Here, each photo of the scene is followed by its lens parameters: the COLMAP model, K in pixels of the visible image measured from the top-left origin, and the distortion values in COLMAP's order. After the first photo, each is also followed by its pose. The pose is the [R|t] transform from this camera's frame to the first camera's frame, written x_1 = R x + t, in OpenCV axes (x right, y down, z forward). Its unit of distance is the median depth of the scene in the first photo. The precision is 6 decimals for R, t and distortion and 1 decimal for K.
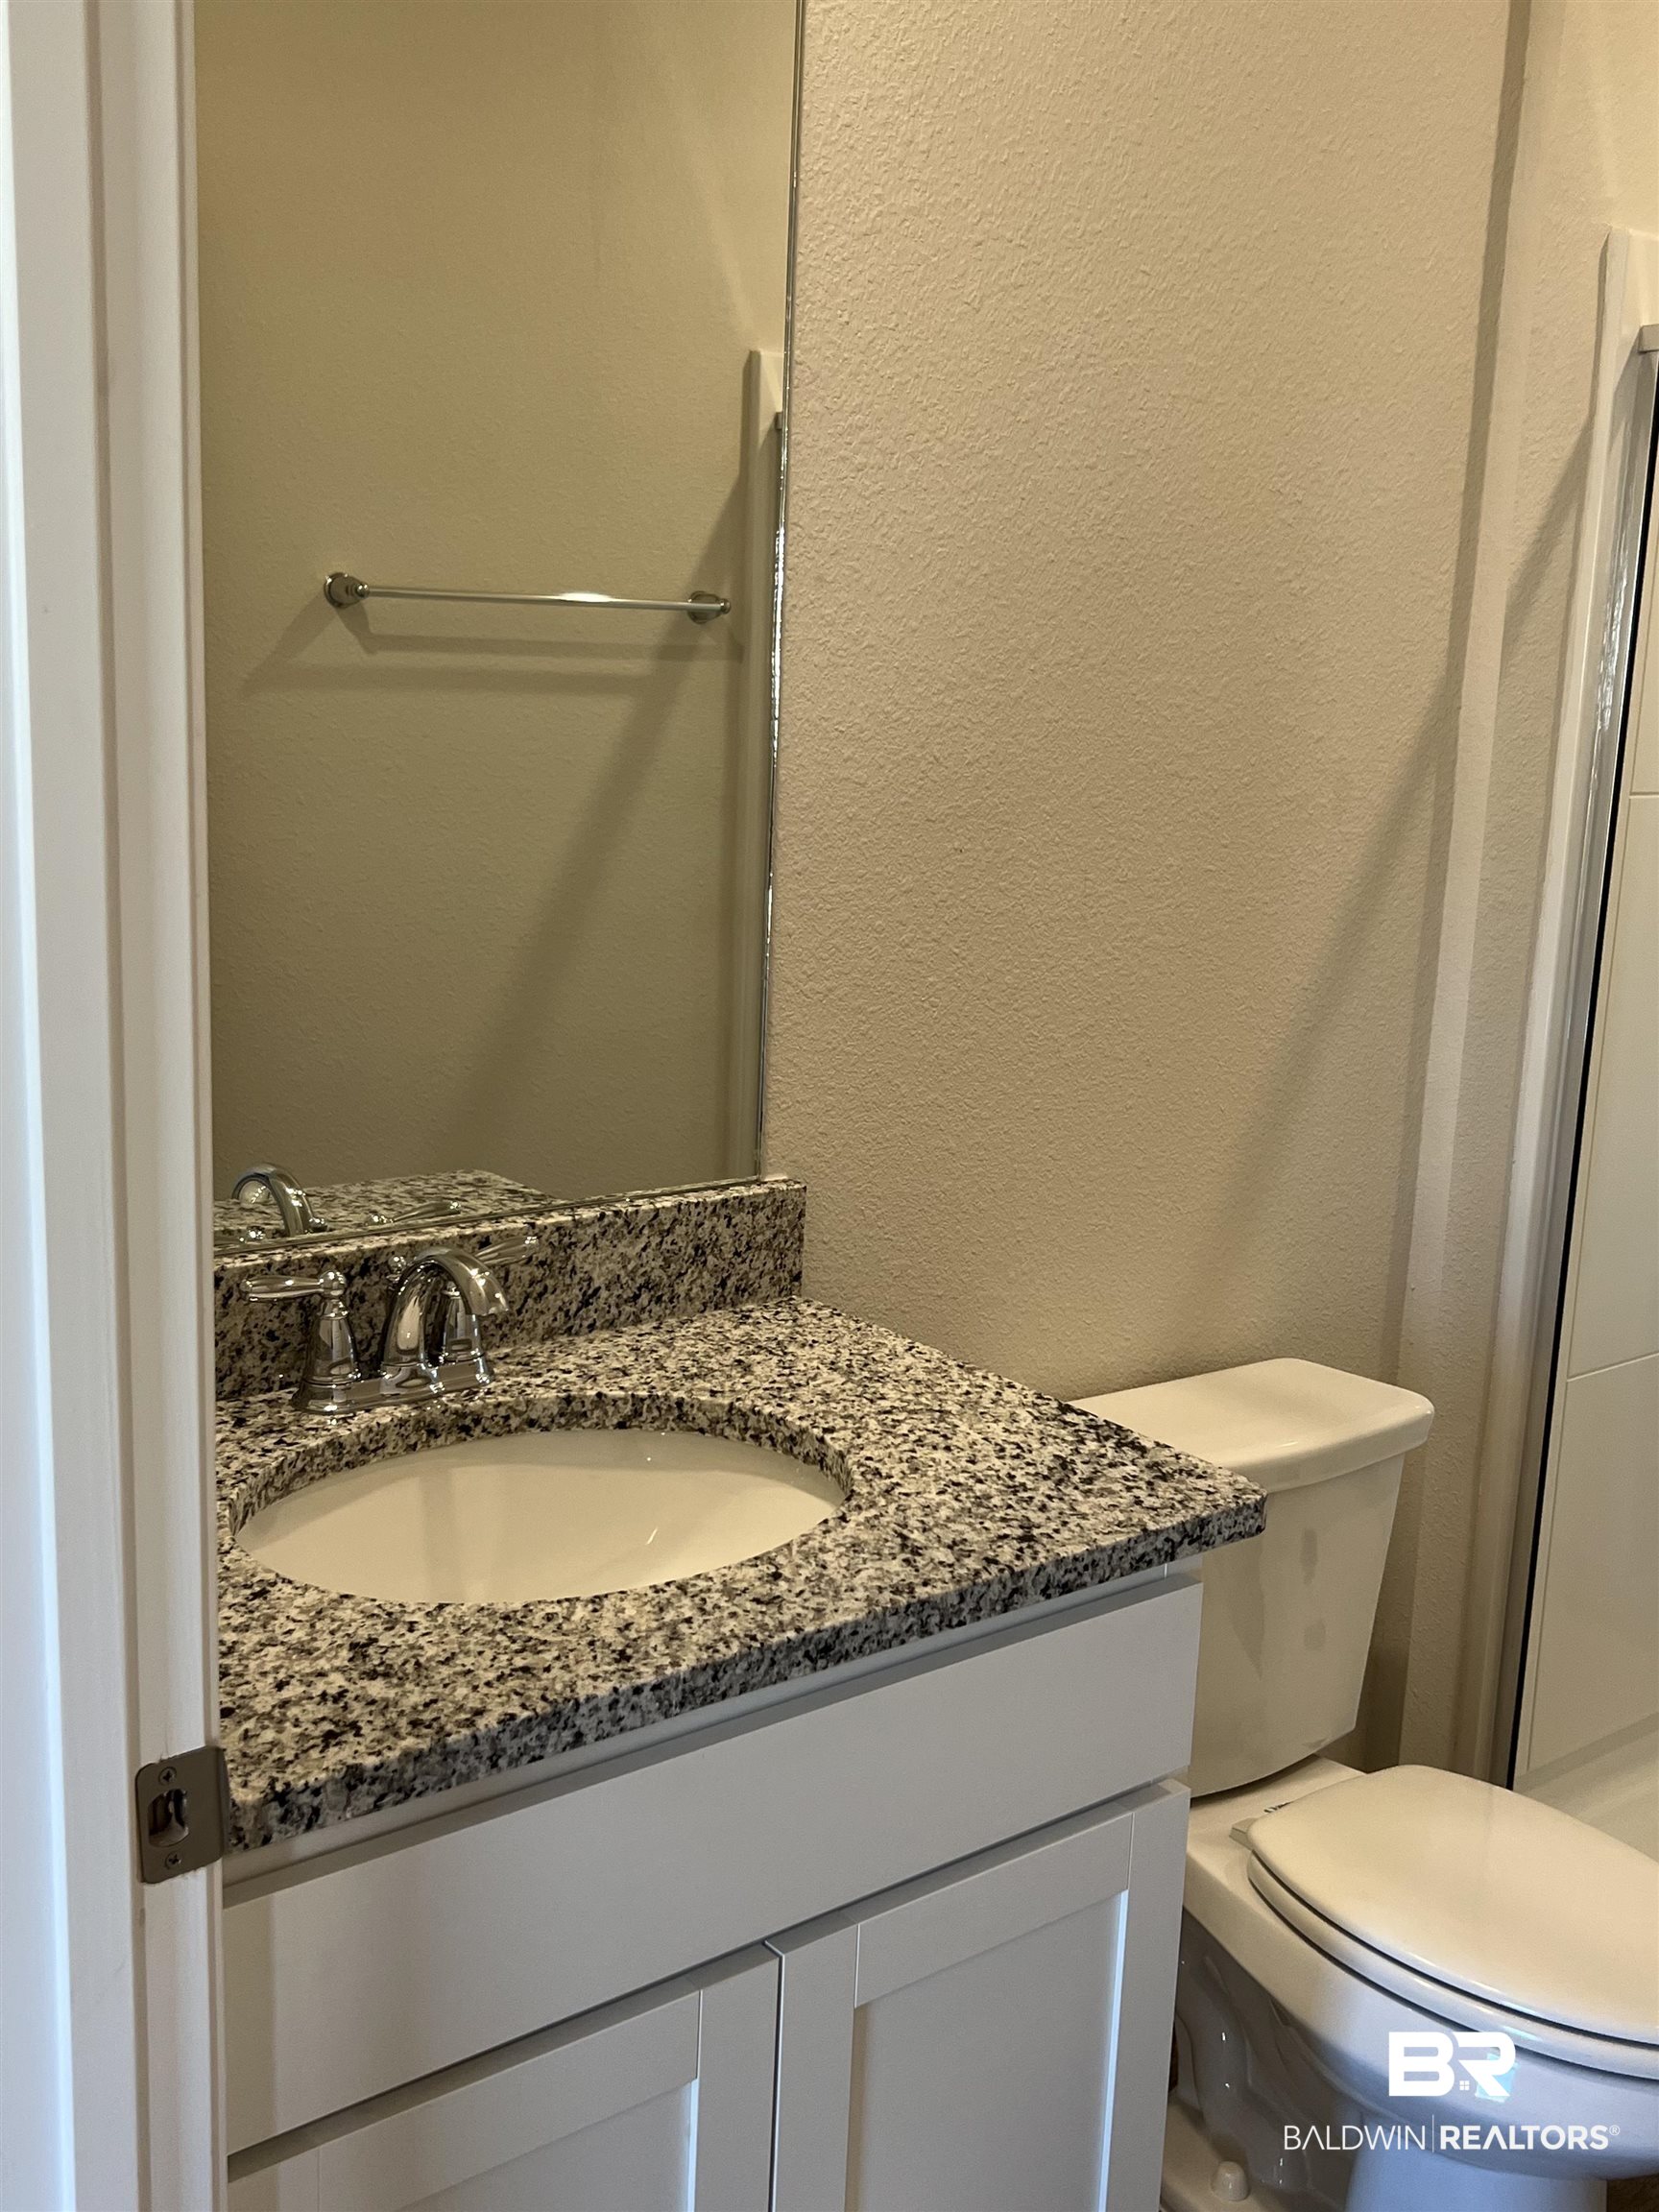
lens RADIAL K [[2180.0, 0, 829.5], [0, 2180.0, 1106.0], [0, 0, 1]] dist [0.219899, -0.615044]
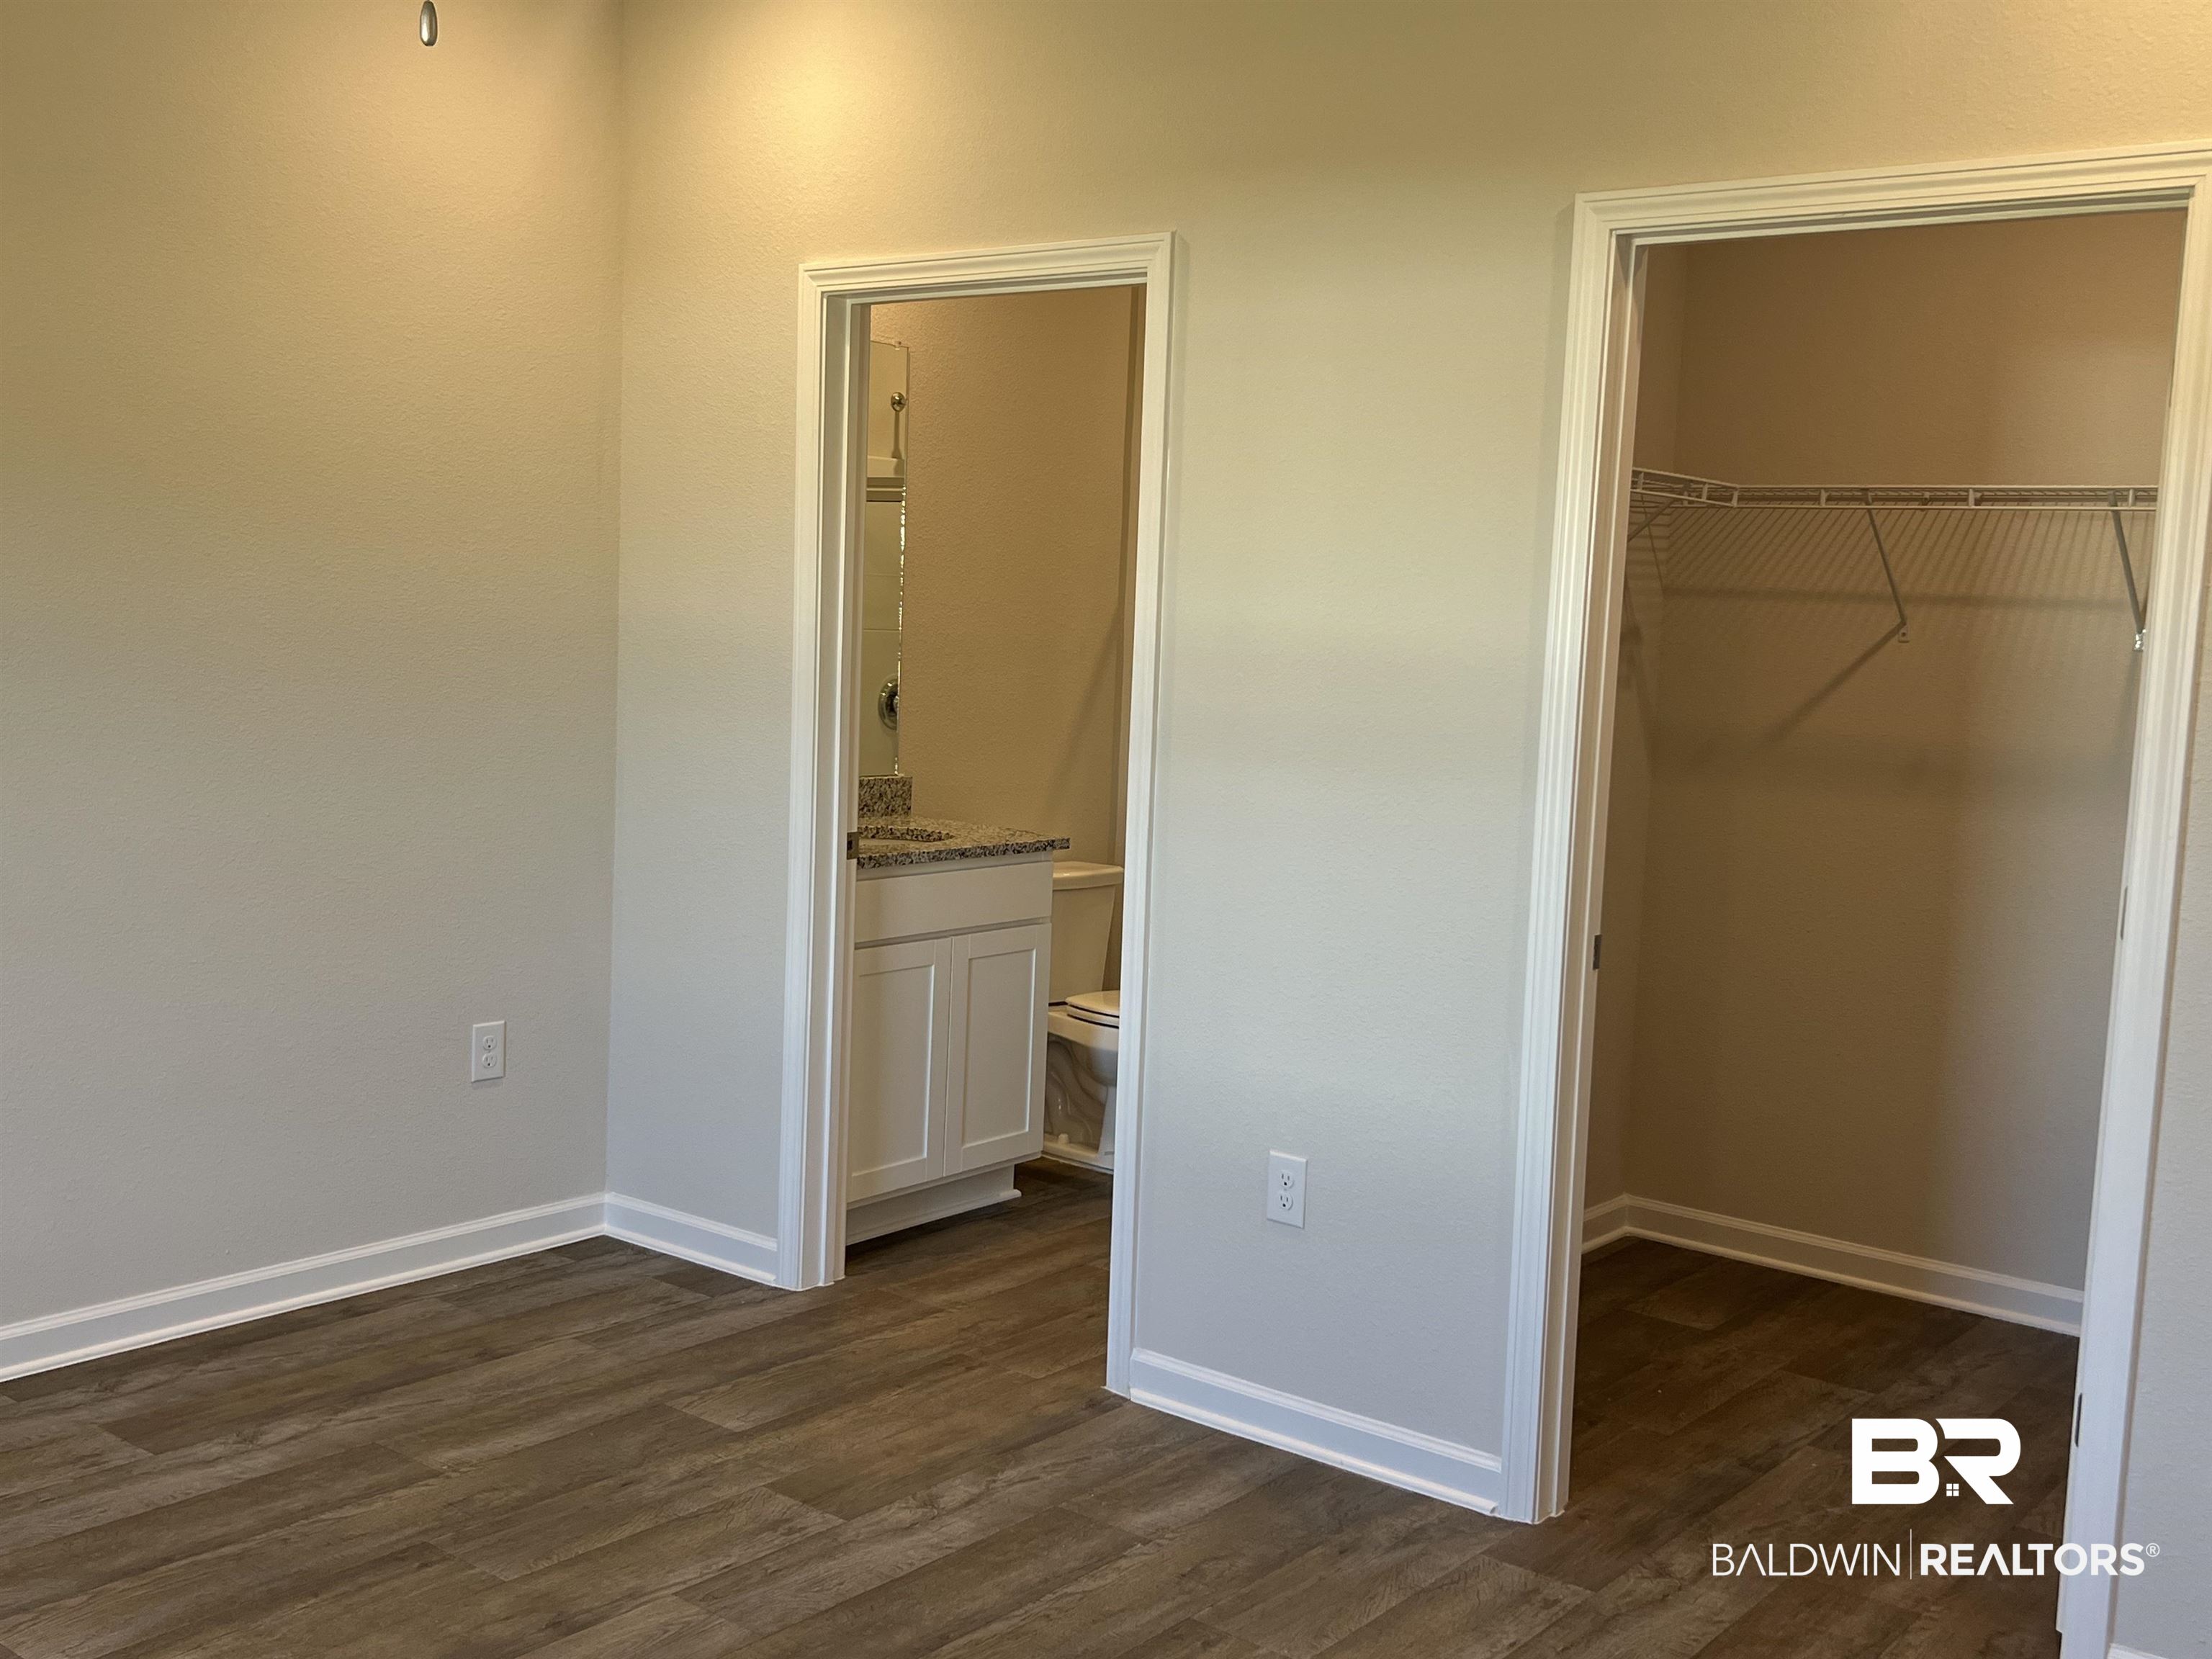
lens RADIAL K [[2180.0, 0, 1106.0], [0, 2180.0, 829.5], [0, 0, 1]] dist [0.219899, -0.615044]
pose [[0.973645, -0.032834, 0.225693, -0.605302], [0.050525, 0.996047, -0.073058, 0.481481], [-0.222402, 0.082536, 0.971455, -2.721858]]
